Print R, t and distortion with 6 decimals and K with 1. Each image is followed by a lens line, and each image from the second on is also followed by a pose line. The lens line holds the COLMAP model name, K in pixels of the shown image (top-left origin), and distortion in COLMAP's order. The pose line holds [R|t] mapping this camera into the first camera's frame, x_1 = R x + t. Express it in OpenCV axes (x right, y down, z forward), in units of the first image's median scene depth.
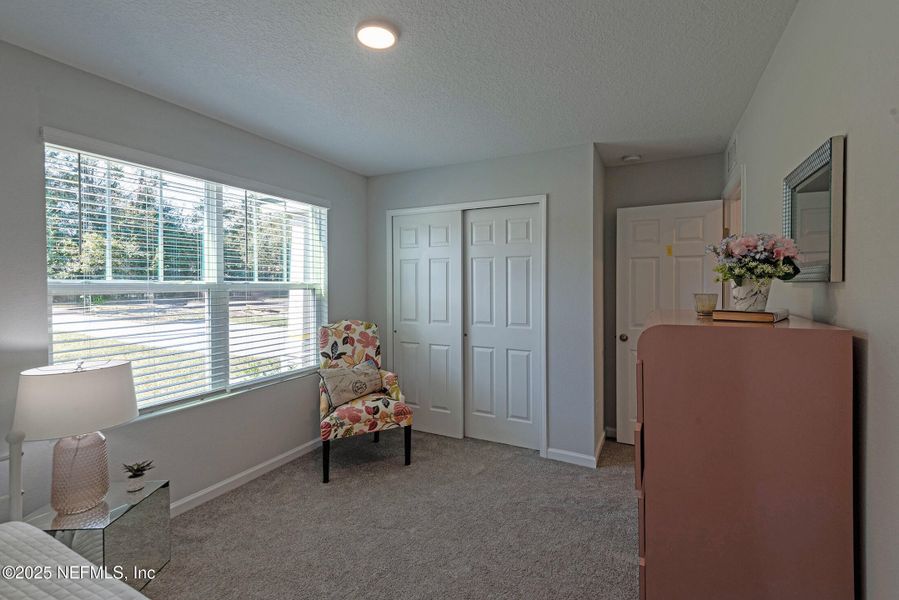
lens RADIAL K [[414.6, 0, 447.7], [0, 414.6, 283.8], [0, 0, 1]] dist [-0.001400, -0.000215]
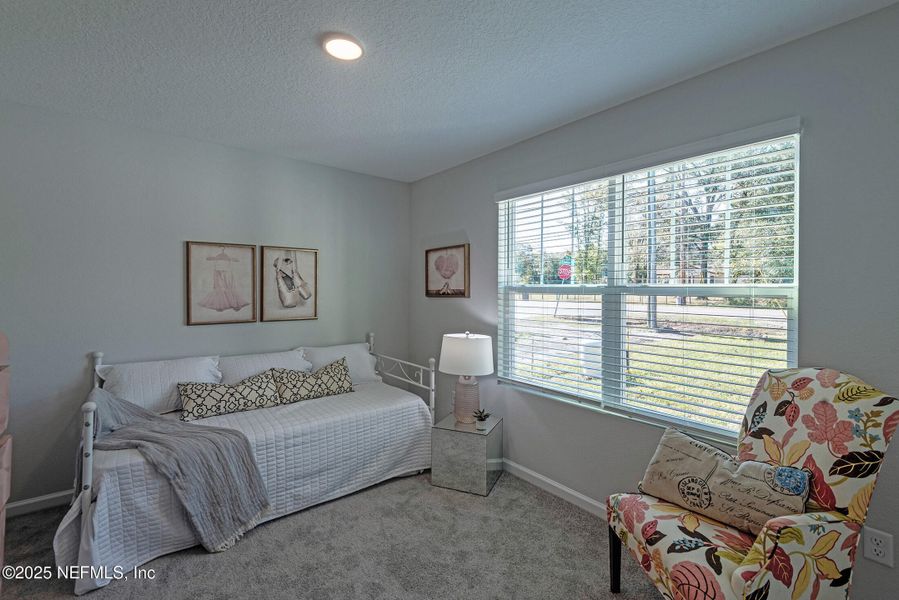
lens RADIAL K [[408.3, 0, 449.5], [0, 408.3, 300.0], [0, 0, 1]] dist [-0.000256, -0.000038]
pose [[-0.451454, 0.019680, -0.892077, 0.368641], [-0.000766, 0.999748, 0.022443, 0.007294], [0.892294, 0.010815, -0.451325, 0.990929]]
